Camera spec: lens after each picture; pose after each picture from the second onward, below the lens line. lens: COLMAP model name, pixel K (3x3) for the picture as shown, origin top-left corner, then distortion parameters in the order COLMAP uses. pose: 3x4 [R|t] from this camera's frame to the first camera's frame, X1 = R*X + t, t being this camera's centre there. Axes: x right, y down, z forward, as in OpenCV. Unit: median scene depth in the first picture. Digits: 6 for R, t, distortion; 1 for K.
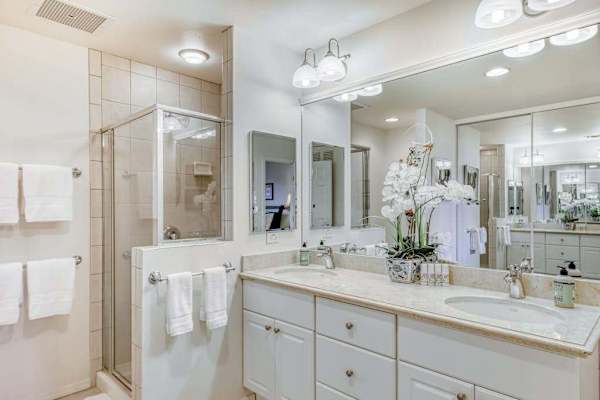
lens RADIAL K [[349.3, 0, 297.6], [0, 349.3, 204.4], [0, 0, 1]] dist [0.002956, 0.000368]
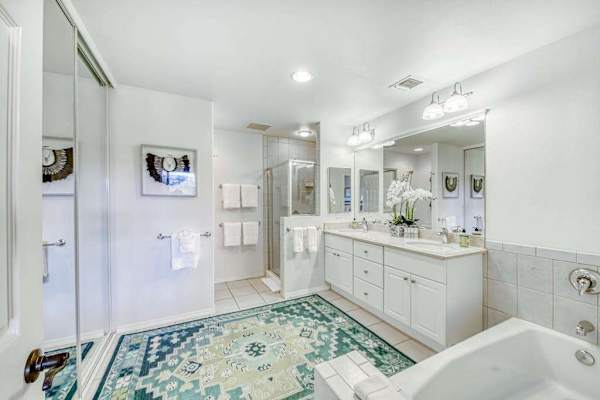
lens RADIAL K [[226.6, 0, 300.0], [0, 226.6, 200.0], [0, 0, 1]] dist [-0.000781, -0.000192]
pose [[0.946453, -0.001200, -0.322839, 0.163640], [0.001643, 0.999998, 0.001099, -0.002374], [0.322837, -0.001571, 0.946453, -0.433740]]
